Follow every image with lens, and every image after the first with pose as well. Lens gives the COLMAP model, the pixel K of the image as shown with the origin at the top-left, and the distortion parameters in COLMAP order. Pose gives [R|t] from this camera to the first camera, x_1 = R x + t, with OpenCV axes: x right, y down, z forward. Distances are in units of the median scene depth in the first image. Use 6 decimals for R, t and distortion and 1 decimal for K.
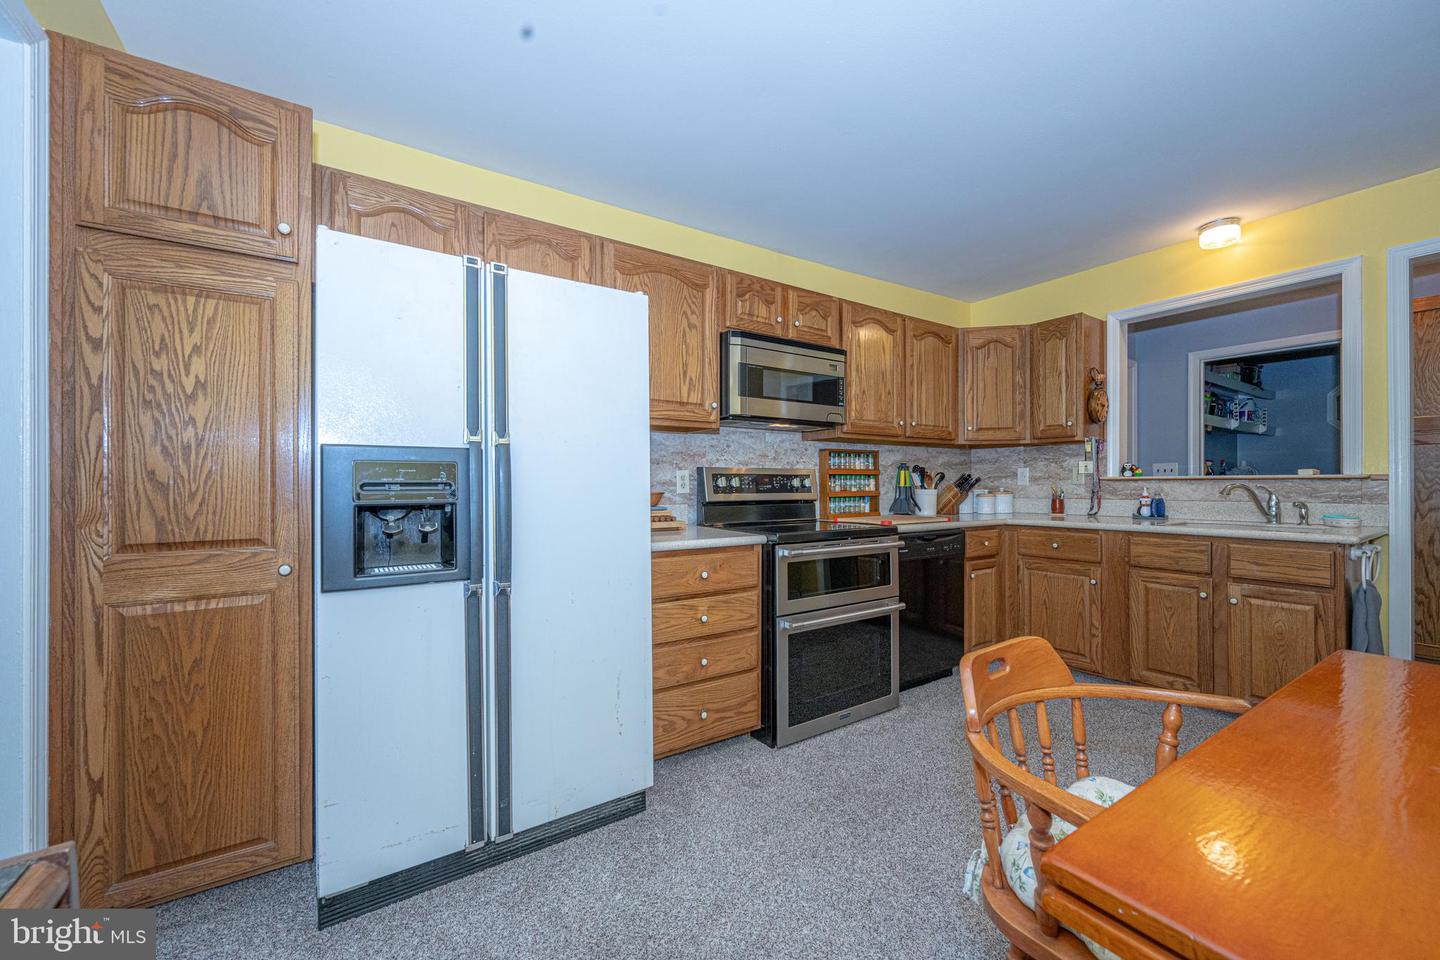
lens RADIAL K [[561.3, 0, 724.2], [0, 561.3, 483.5], [0, 0, 1]] dist [-0.000142, -0.000014]
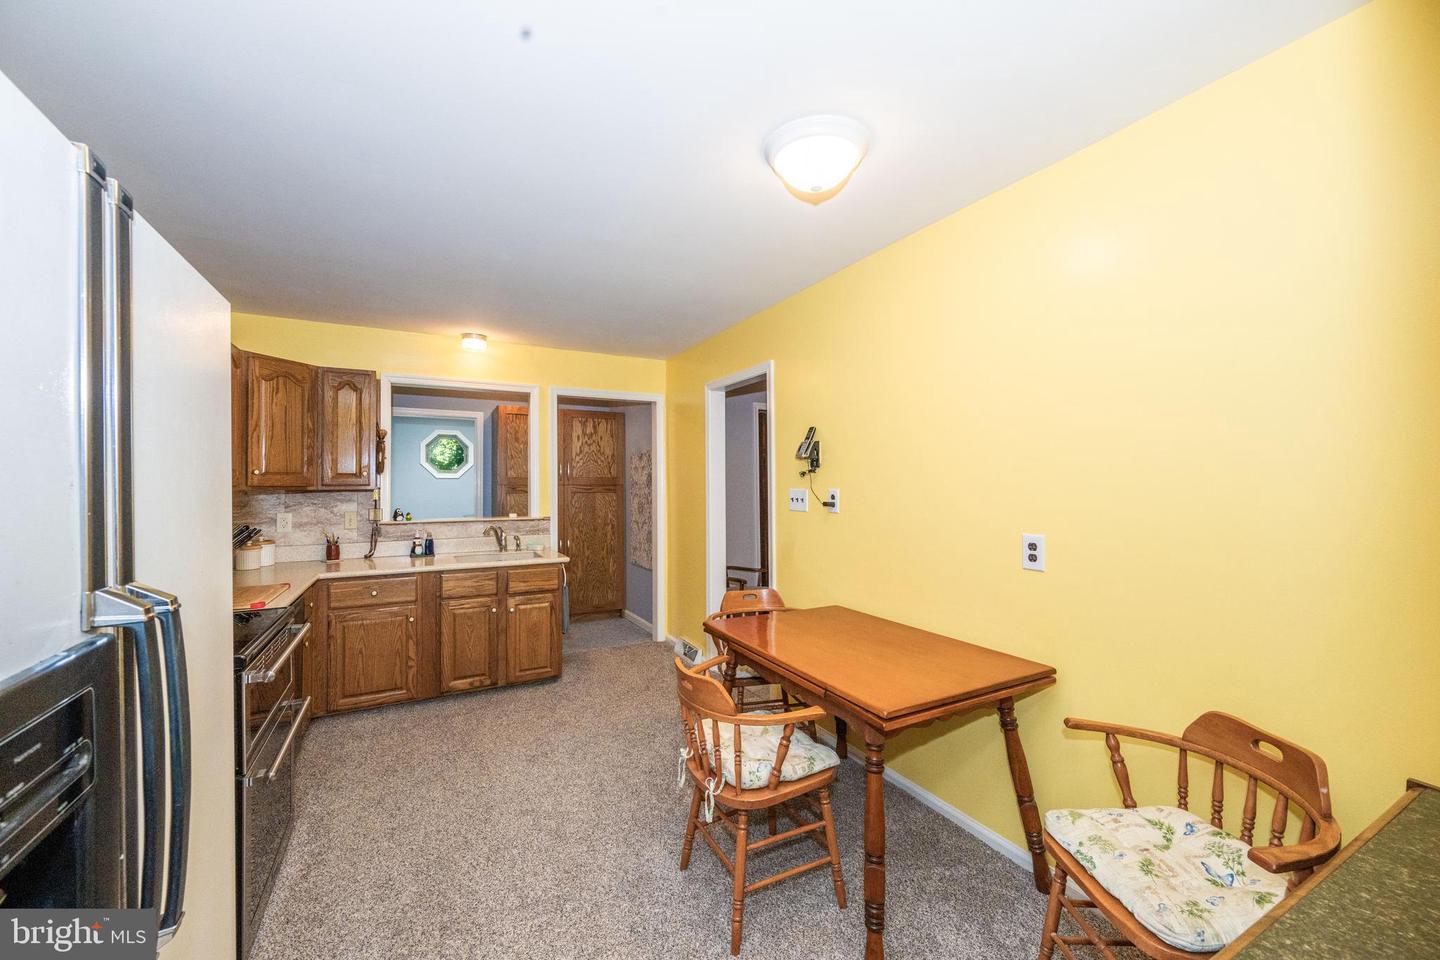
lens RADIAL K [[561.3, 0, 724.2], [0, 561.3, 483.5], [0, 0, 1]] dist [-0.000142, -0.000014]
pose [[0.085157, 0.007703, 0.996338, -0.402120], [0.001804, 0.999967, -0.007886, -0.085439], [-0.996366, 0.002469, 0.085141, 0.261961]]
